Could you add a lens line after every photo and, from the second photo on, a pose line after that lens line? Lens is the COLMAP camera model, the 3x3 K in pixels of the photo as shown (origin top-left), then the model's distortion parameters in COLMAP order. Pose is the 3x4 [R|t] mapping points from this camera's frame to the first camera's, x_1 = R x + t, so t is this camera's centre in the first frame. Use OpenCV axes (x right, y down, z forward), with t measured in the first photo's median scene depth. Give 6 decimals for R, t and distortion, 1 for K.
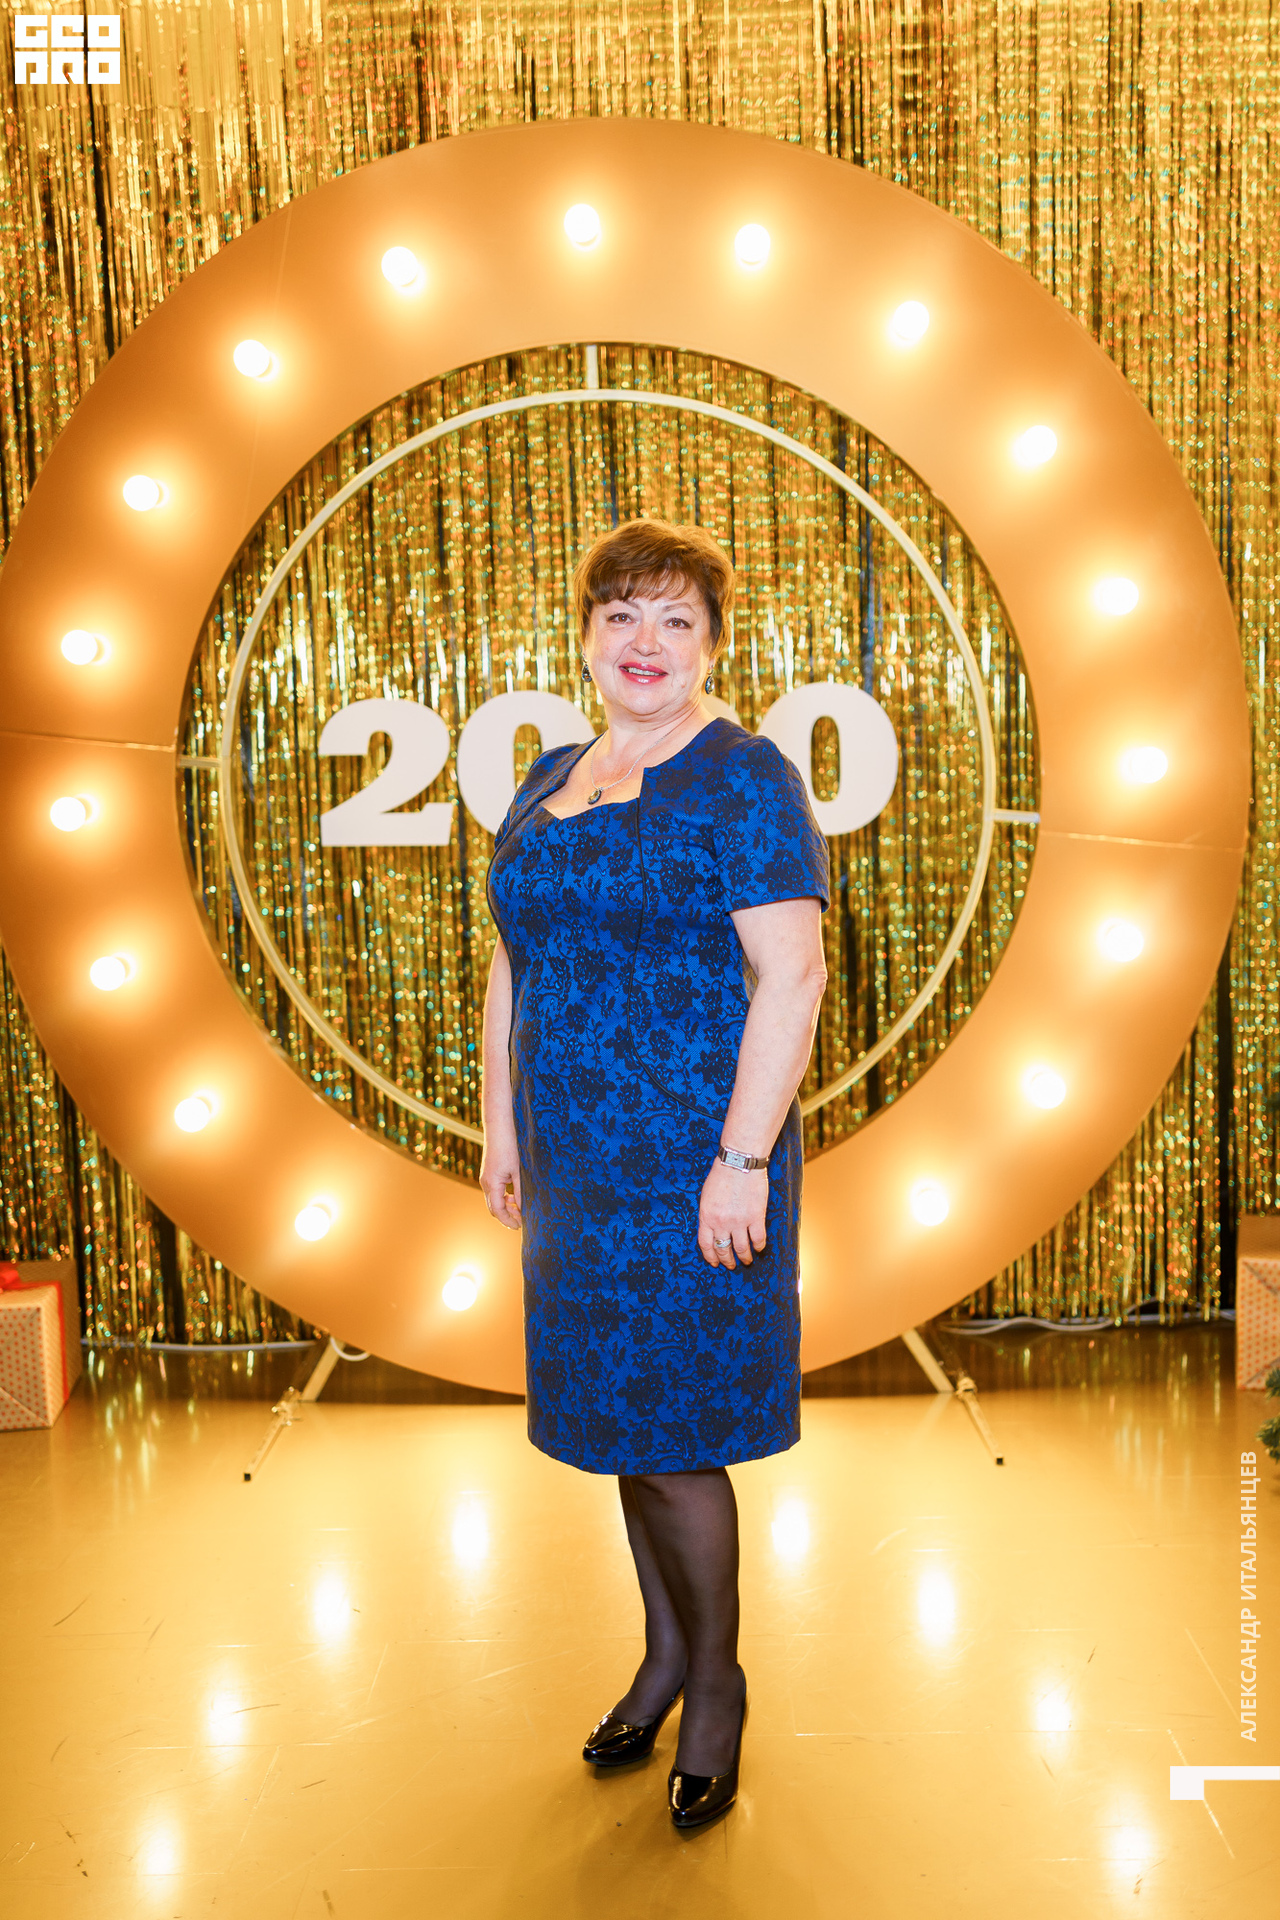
lens RADIAL K [[1887.5, 0, 640.0], [0, 1887.5, 960.0], [0, 0, 1]] dist [0.004551, 0.010209]
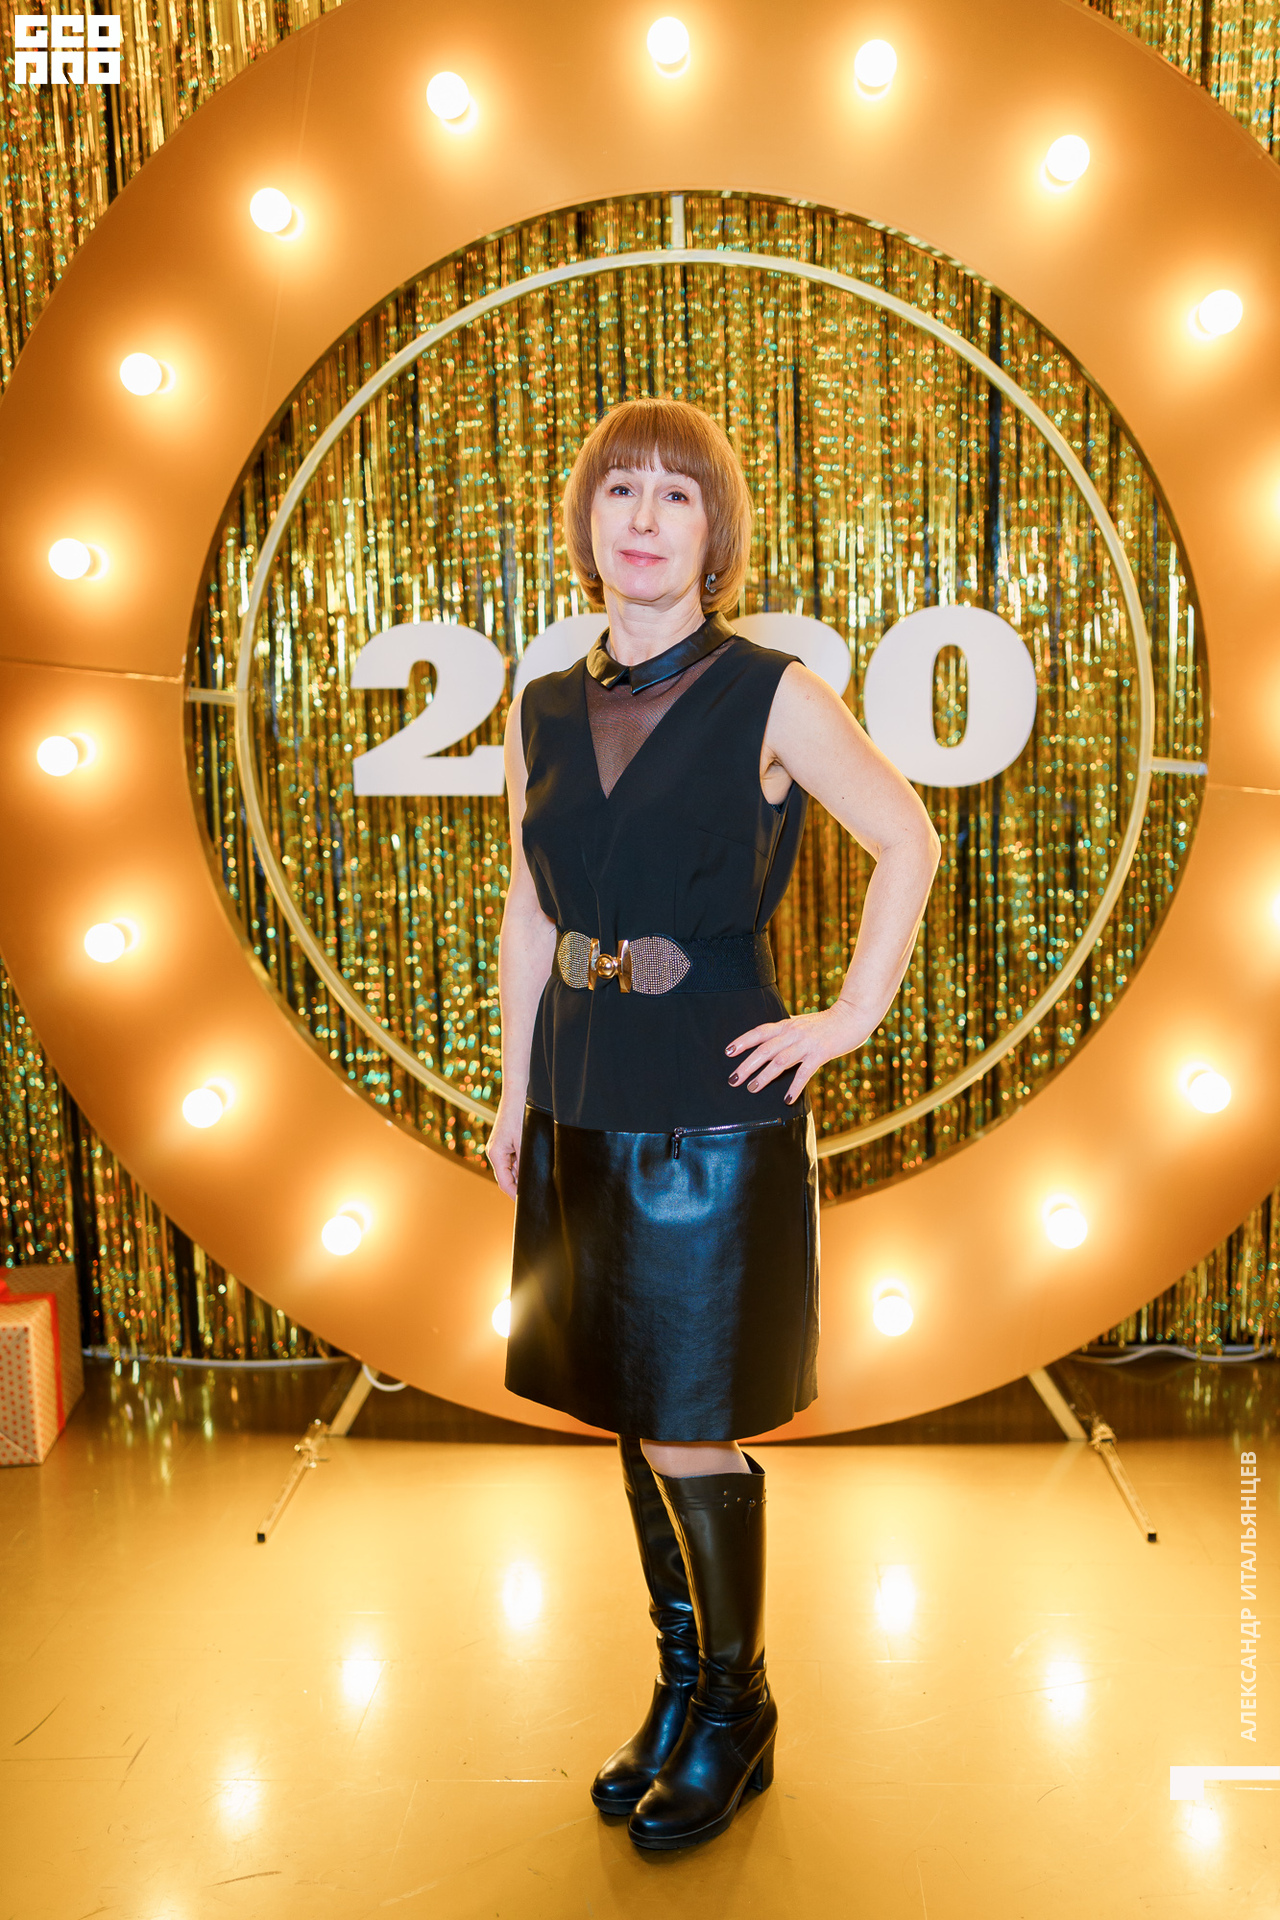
lens RADIAL K [[1934.4, 0, 640.0], [0, 1934.4, 960.0], [0, 0, 1]] dist [0.014029, 0.011631]
pose [[0.999435, 0.009925, -0.032097, -0.010324], [-0.008975, 0.999522, 0.029589, -0.012638], [0.032376, -0.029284, 0.999047, 0.123567]]
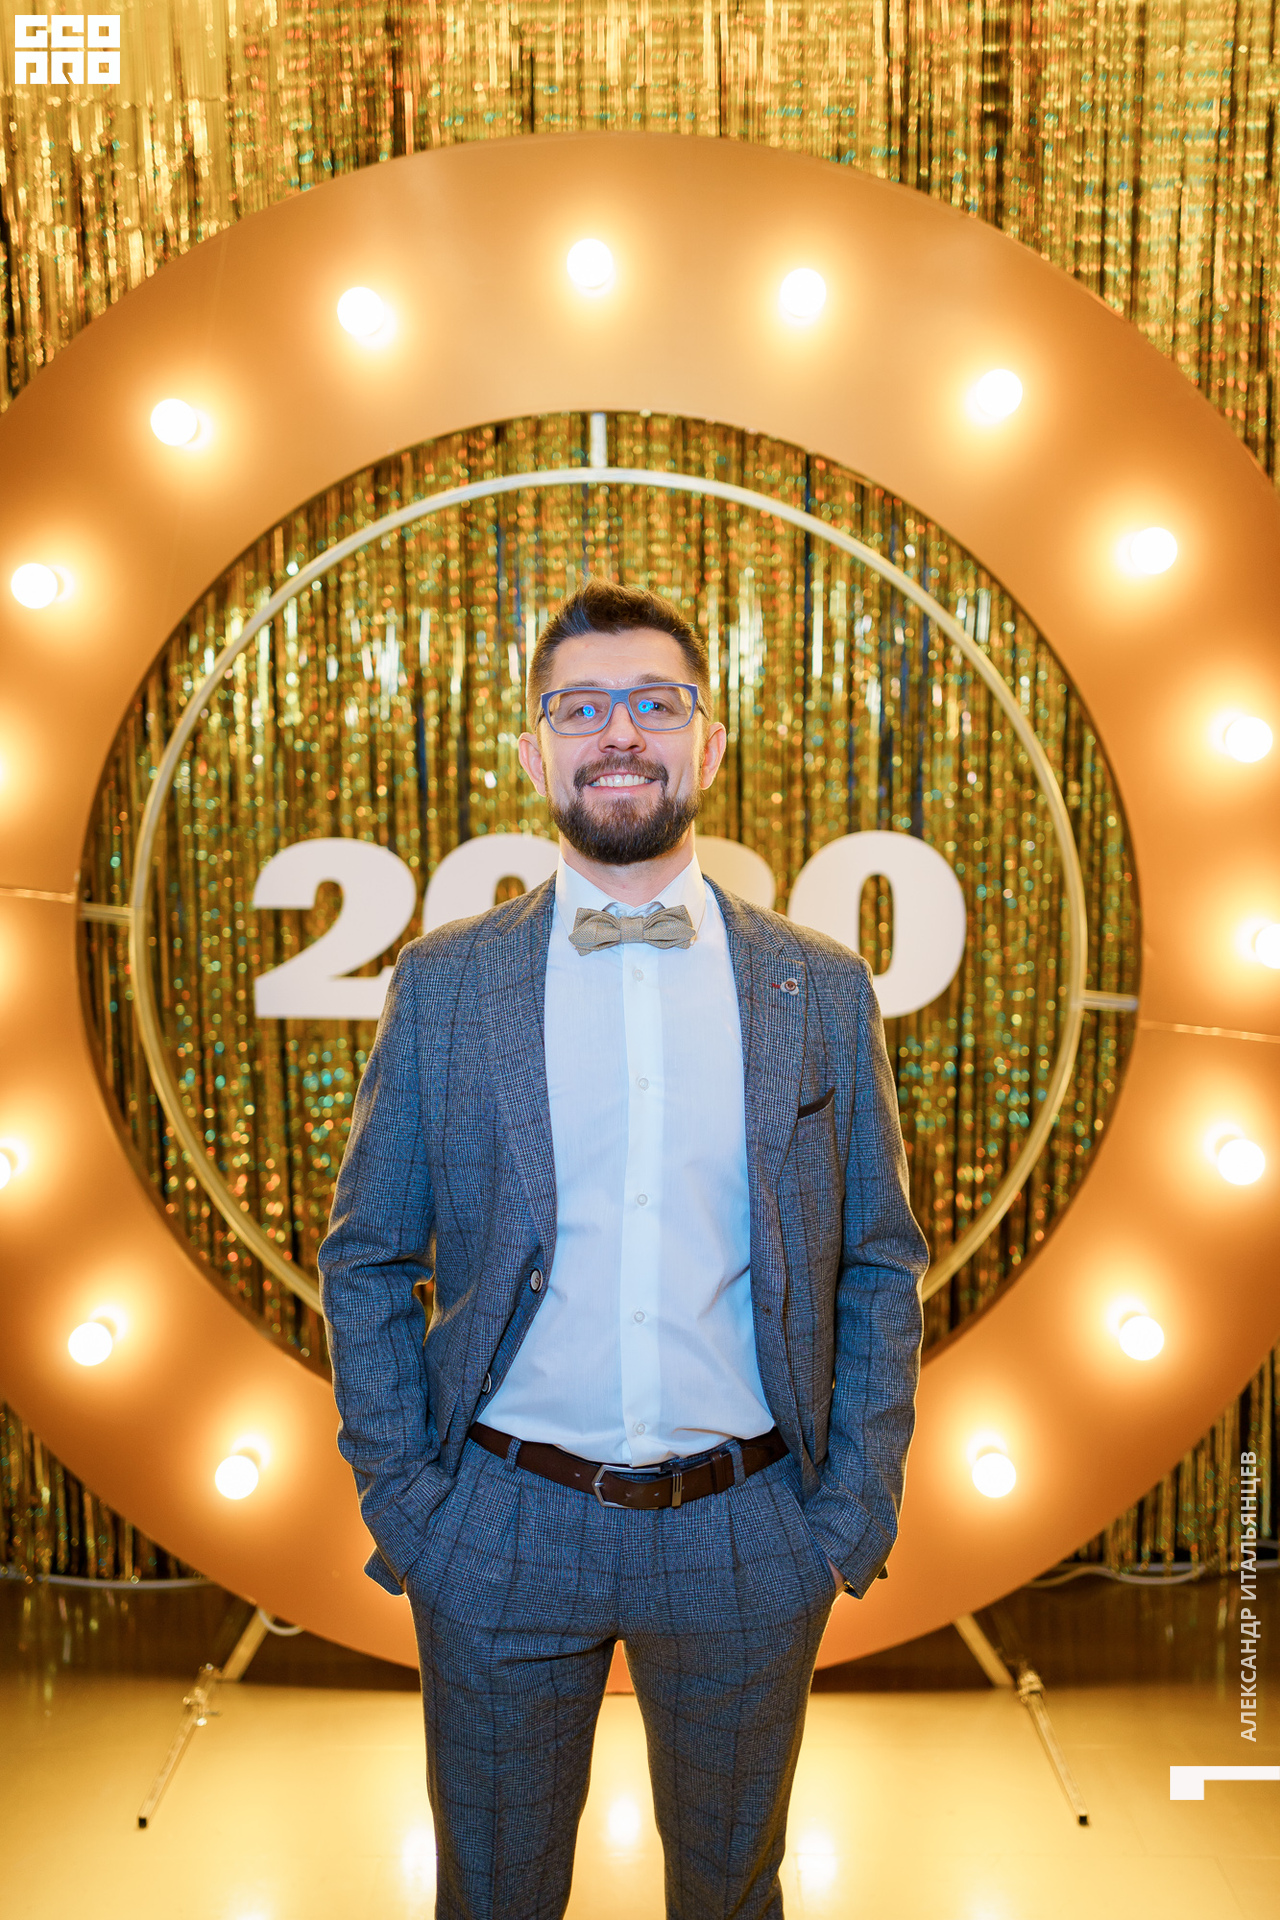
lens RADIAL K [[1934.4, 0, 640.0], [0, 1934.4, 960.0], [0, 0, 1]] dist [0.014029, 0.011631]
pose [[0.999798, 0.018509, 0.007844, -0.009505], [-0.018539, 0.999821, 0.003739, -0.088171], [-0.007774, -0.003884, 0.999962, 0.157559]]
